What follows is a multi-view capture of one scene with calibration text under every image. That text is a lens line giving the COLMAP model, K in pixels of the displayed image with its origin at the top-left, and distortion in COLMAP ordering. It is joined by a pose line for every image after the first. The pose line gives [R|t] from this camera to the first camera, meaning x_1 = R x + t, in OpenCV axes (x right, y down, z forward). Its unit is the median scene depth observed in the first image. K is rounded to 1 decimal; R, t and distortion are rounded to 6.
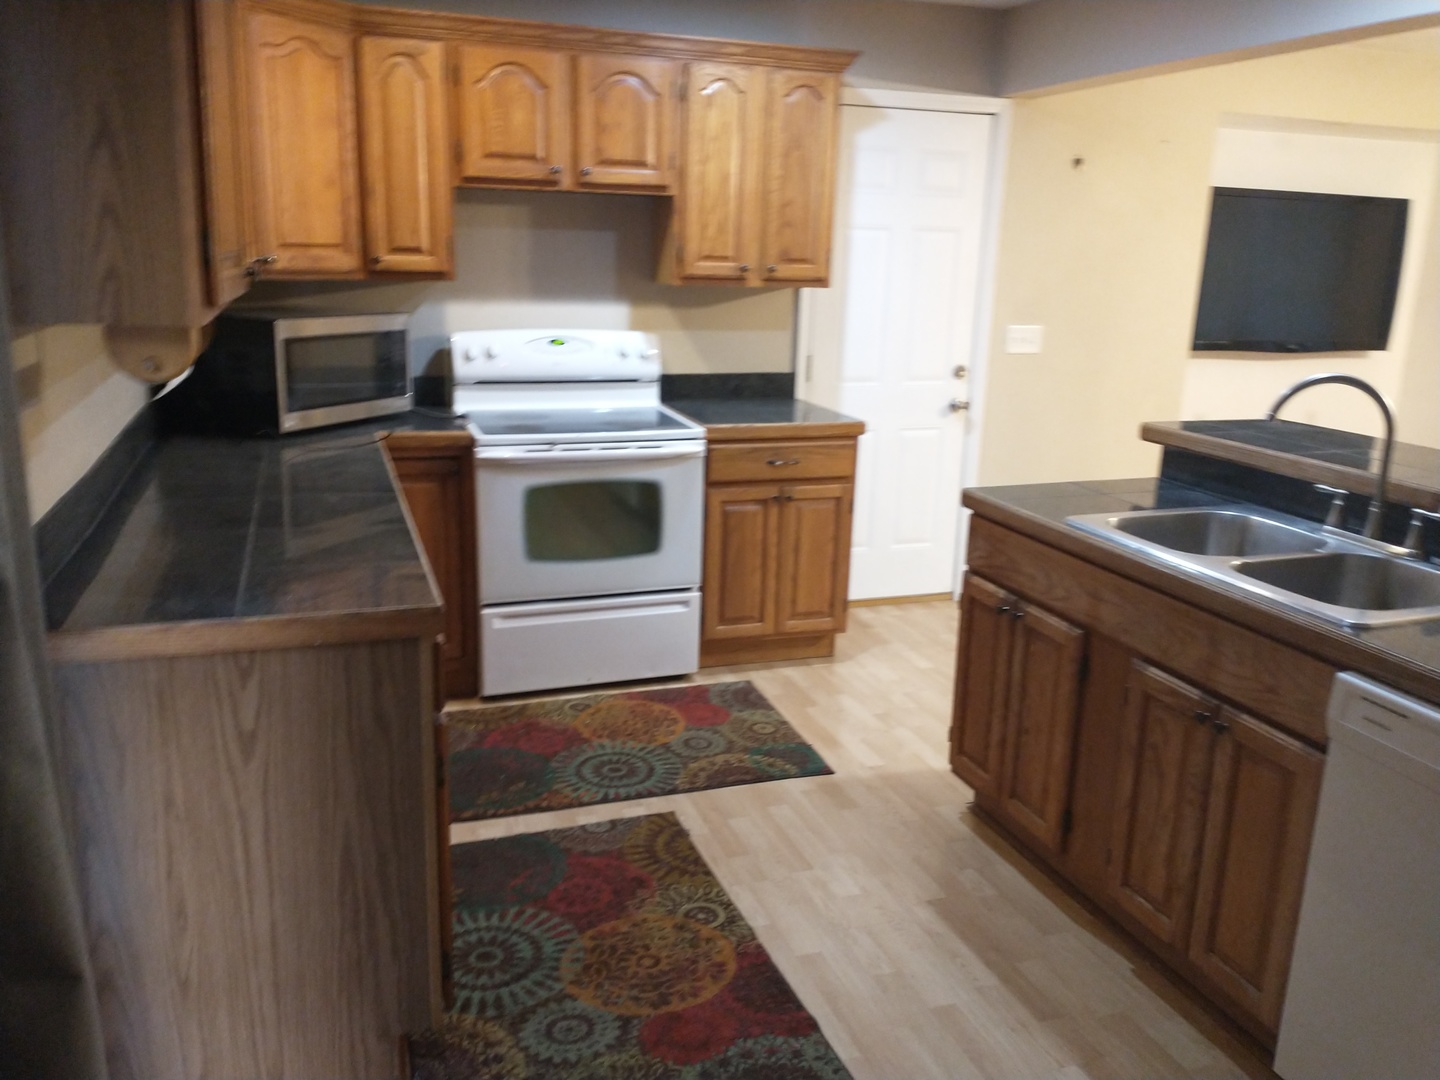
lens RADIAL K [[1152.3, 0, 720.3], [0, 1152.3, 546.4], [0, 0, 1]] dist [0.056166, -0.117490]
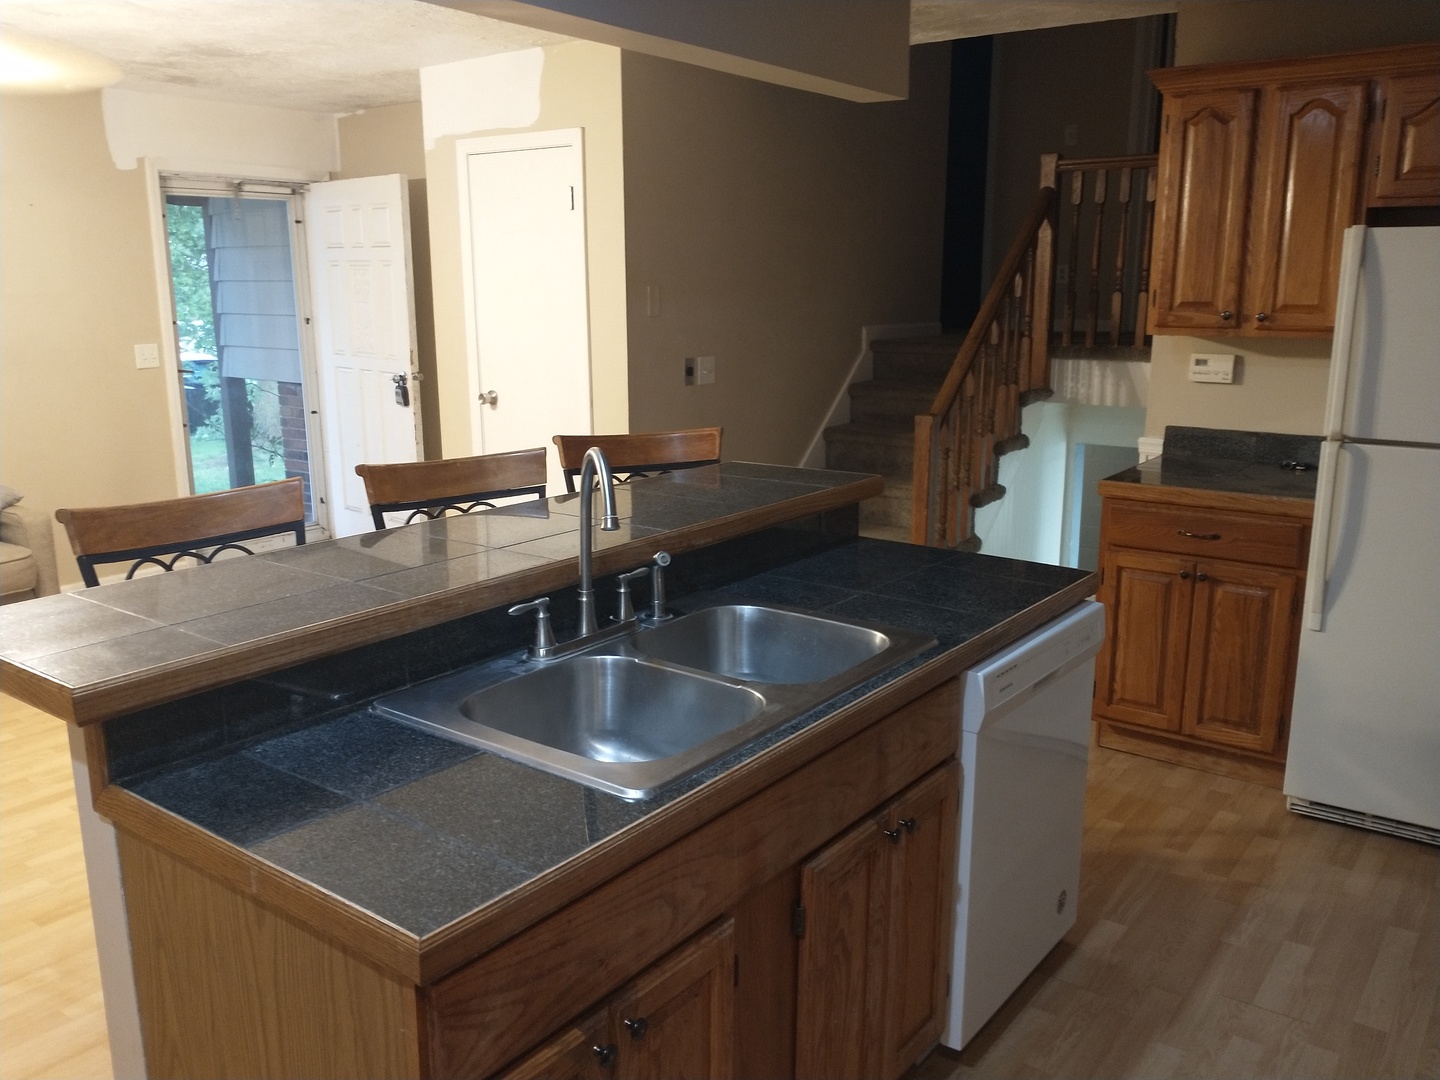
lens RADIAL K [[1180.4, 0, 718.4], [0, 1180.4, 548.1], [0, 0, 1]] dist [0.055000, -0.124771]
pose [[-0.555758, -0.208787, 0.804700, -0.100228], [0.197474, 0.907092, 0.371737, -0.231531], [-0.807550, 0.365502, -0.462894, 0.841220]]
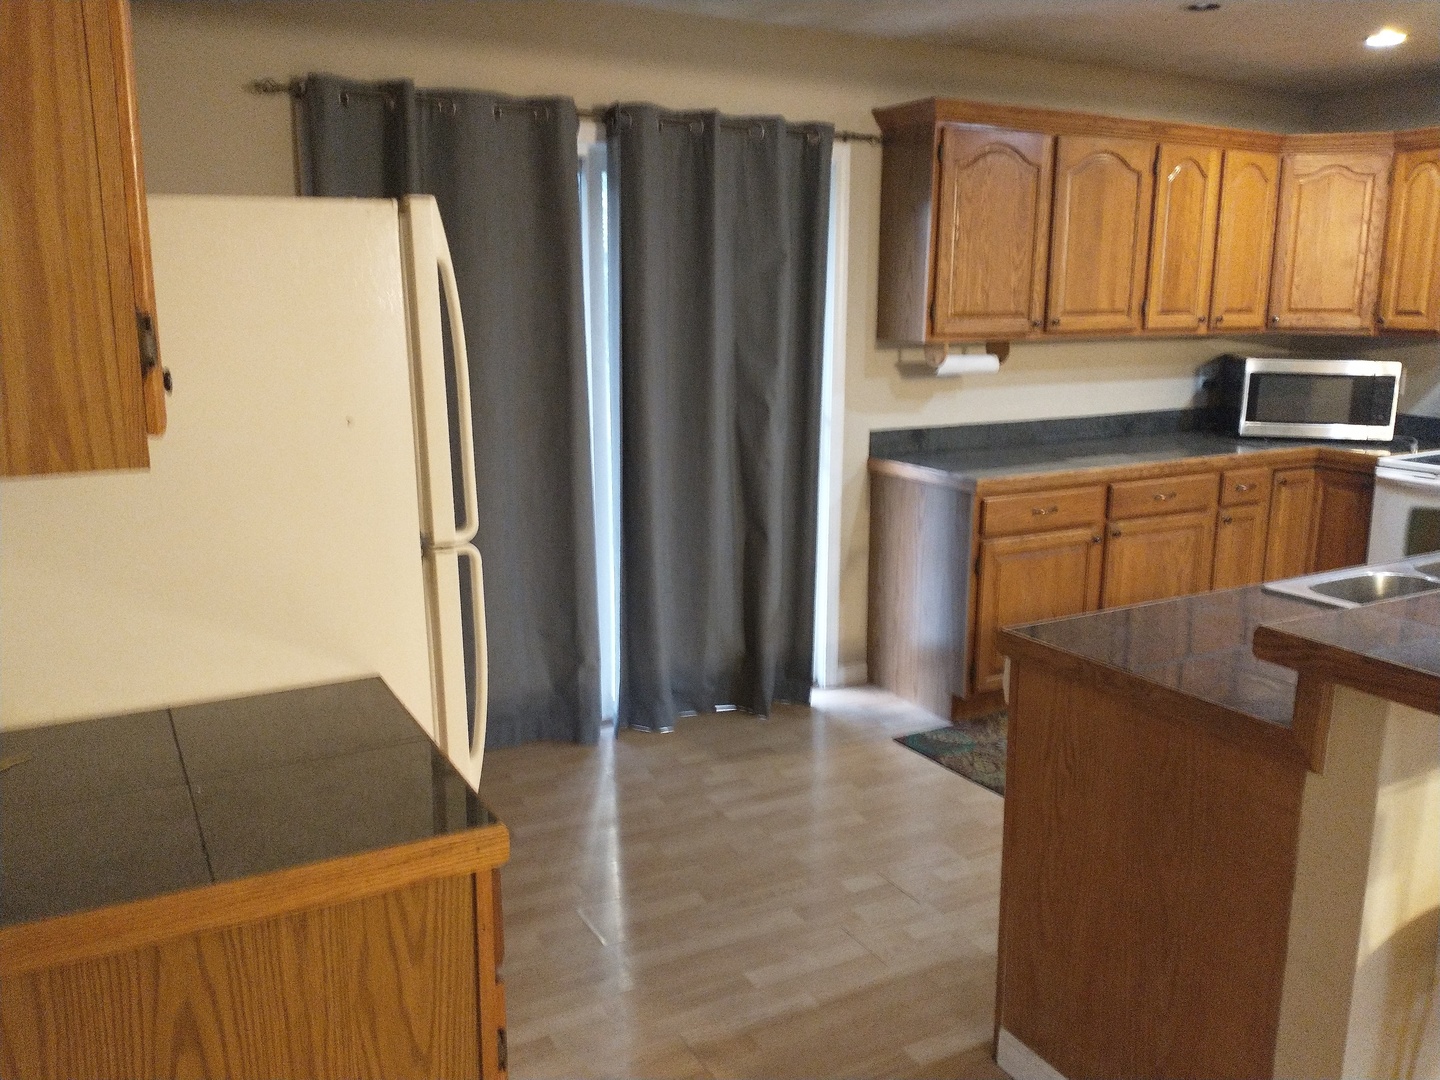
lens RADIAL K [[1152.3, 0, 720.3], [0, 1152.3, 546.4], [0, 0, 1]] dist [0.056166, -0.117490]
pose [[0.164734, 0.179034, -0.969953, 0.861384], [-0.244590, 0.960088, 0.135673, -0.000184], [0.955531, 0.214891, 0.201949, 0.086208]]
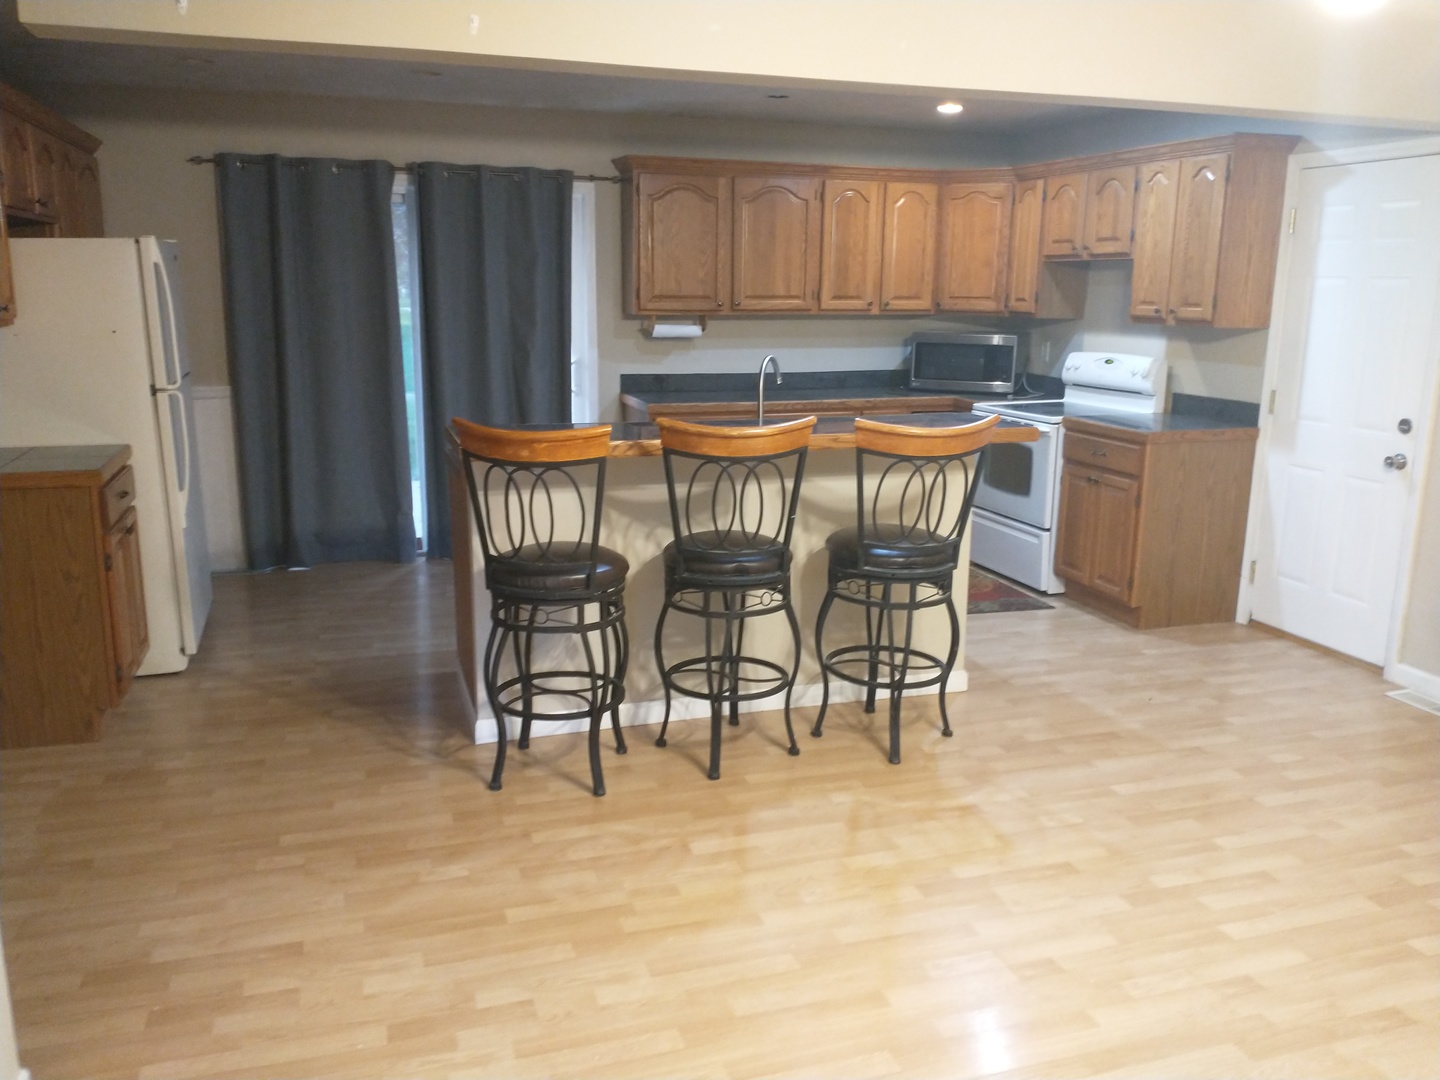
lens RADIAL K [[1145.5, 0, 721.2], [0, 1145.5, 544.7], [0, 0, 1]] dist [0.090144, -0.180879]
pose [[-0.015092, 0.194159, -0.980854, 1.484145], [-0.264412, 0.945270, 0.191183, -0.120716], [0.964292, 0.262235, 0.037072, 0.596520]]
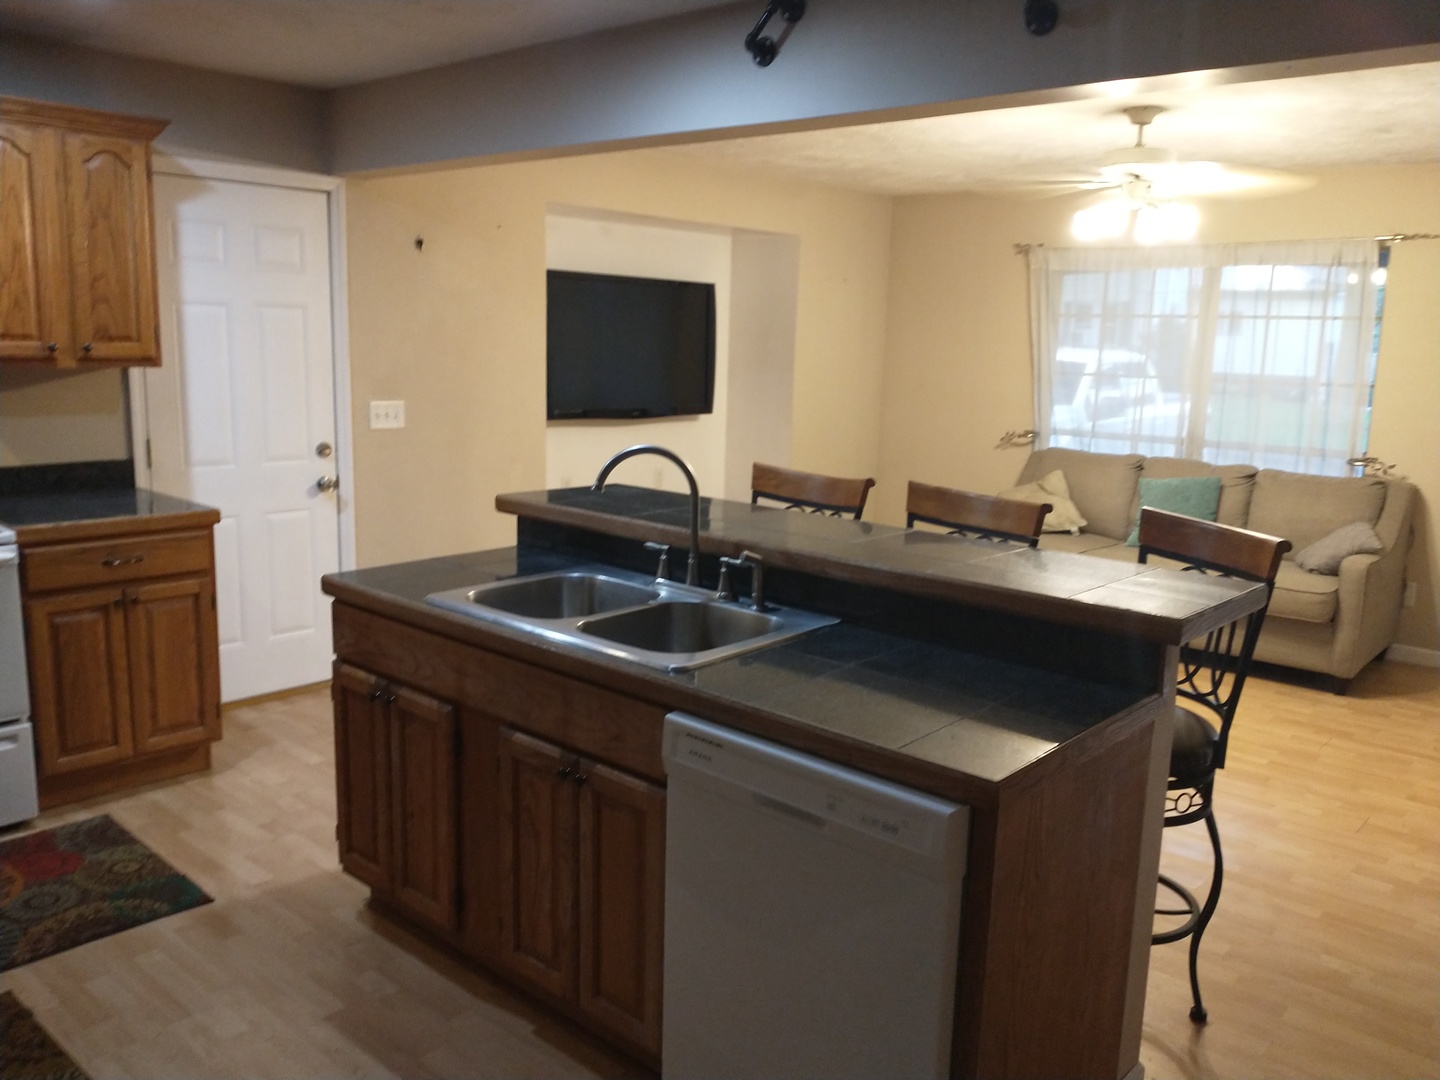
lens RADIAL K [[1152.3, 0, 720.3], [0, 1152.3, 546.4], [0, 0, 1]] dist [0.056166, -0.117490]
pose [[0.873193, -0.088491, 0.479275, 0.031508], [0.115685, 0.992907, -0.027441, -0.007506], [-0.473447, 0.079407, 0.877236, -0.004026]]
